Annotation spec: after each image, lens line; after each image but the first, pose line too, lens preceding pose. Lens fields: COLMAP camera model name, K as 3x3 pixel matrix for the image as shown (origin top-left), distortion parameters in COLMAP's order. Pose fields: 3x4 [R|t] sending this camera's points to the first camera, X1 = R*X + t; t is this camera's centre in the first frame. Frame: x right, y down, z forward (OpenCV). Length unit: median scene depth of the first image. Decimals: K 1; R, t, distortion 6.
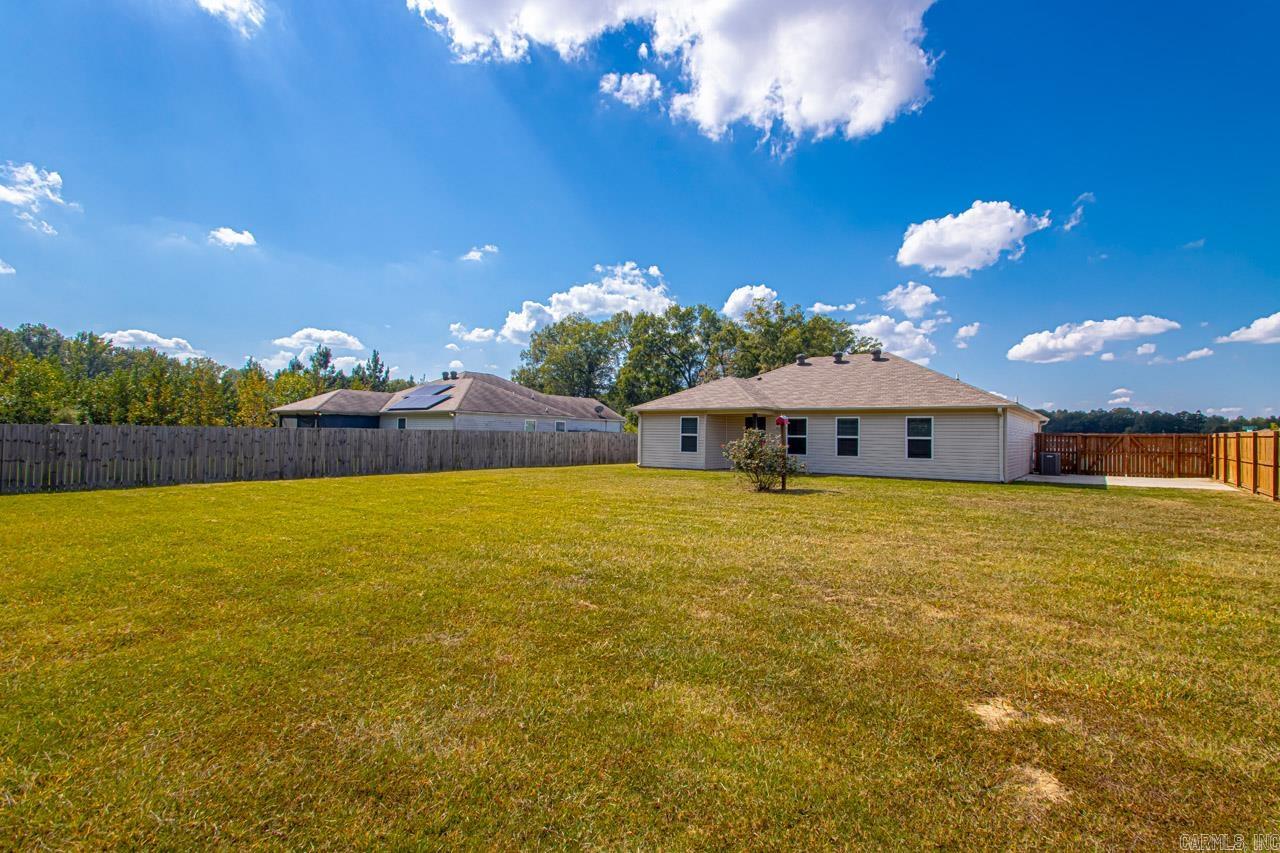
lens RADIAL K [[577.4, 0, 640.0], [0, 577.4, 426.5], [0, 0, 1]] dist [0.031015, -0.000143]
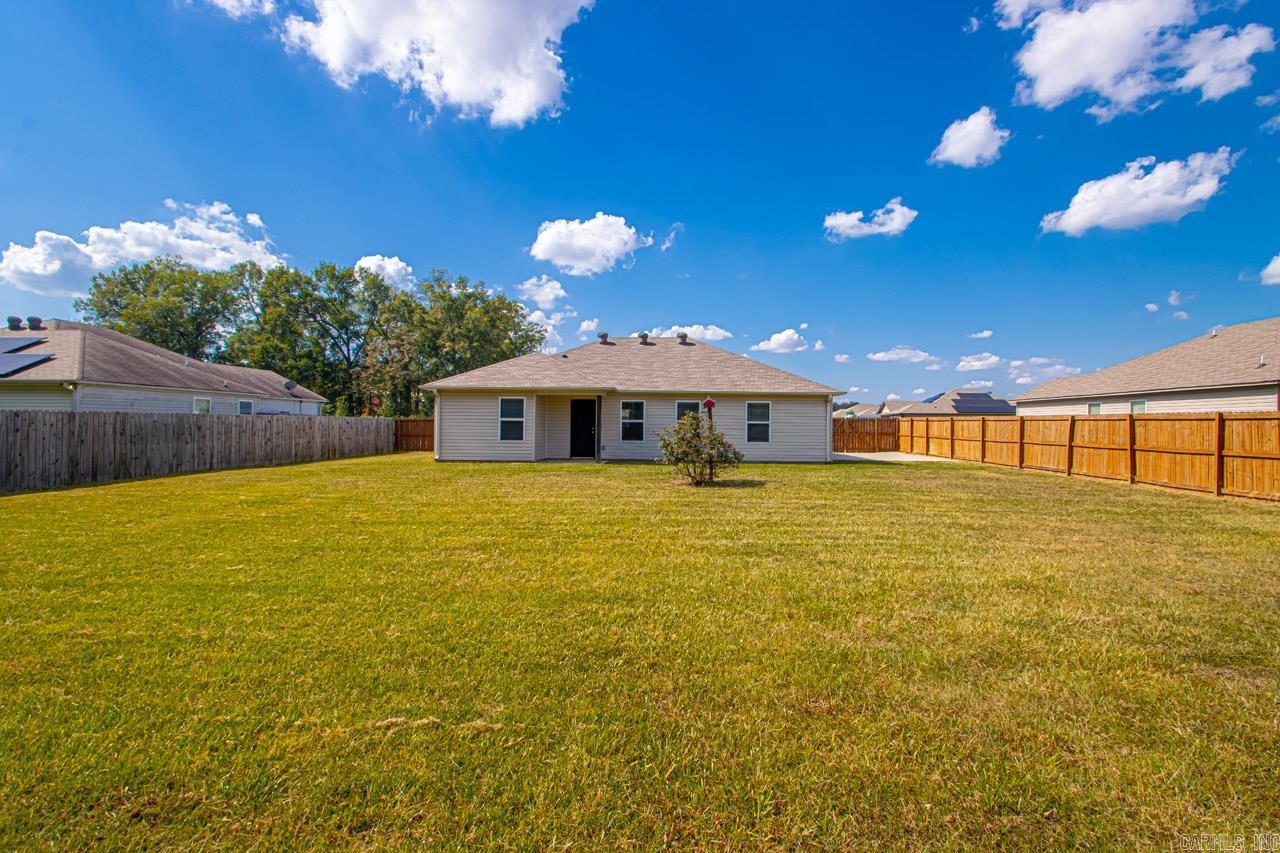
lens RADIAL K [[587.7, 0, 640.0], [0, 587.7, 426.5], [0, 0, 1]] dist [-0.025577, -0.001069]
pose [[0.818603, -0.009161, 0.574287, -0.045247], [-0.007065, 0.999637, 0.026017, 0.000234], [-0.574316, -0.025354, 0.818241, 0.042093]]
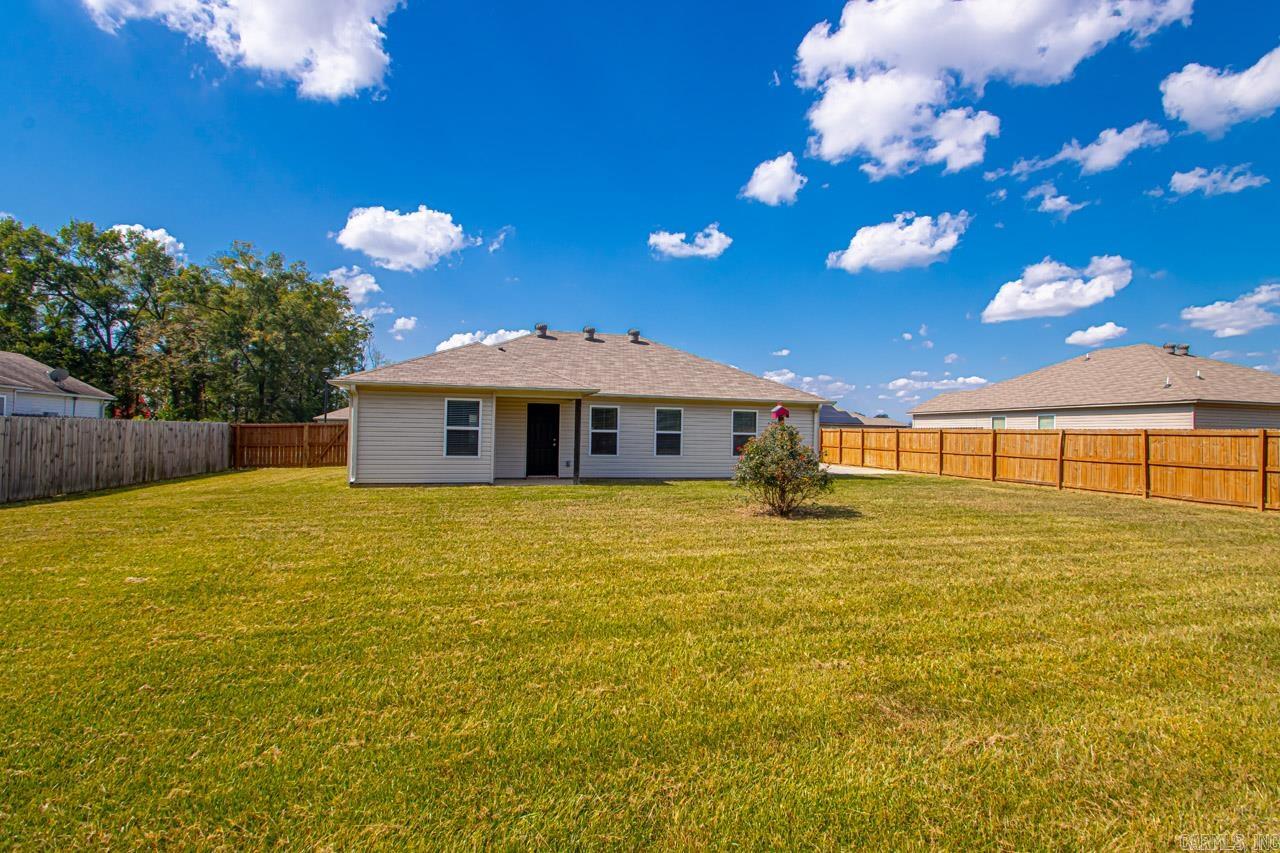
lens RADIAL K [[584.8, 0, 640.3], [0, 584.8, 411.9], [0, 0, 1]] dist [-0.000384, -0.014829]
pose [[0.608627, 0.024547, 0.793077, -0.054787], [-0.021026, 0.999669, -0.014806, 0.000450], [-0.793178, -0.007664, 0.608942, 0.088950]]
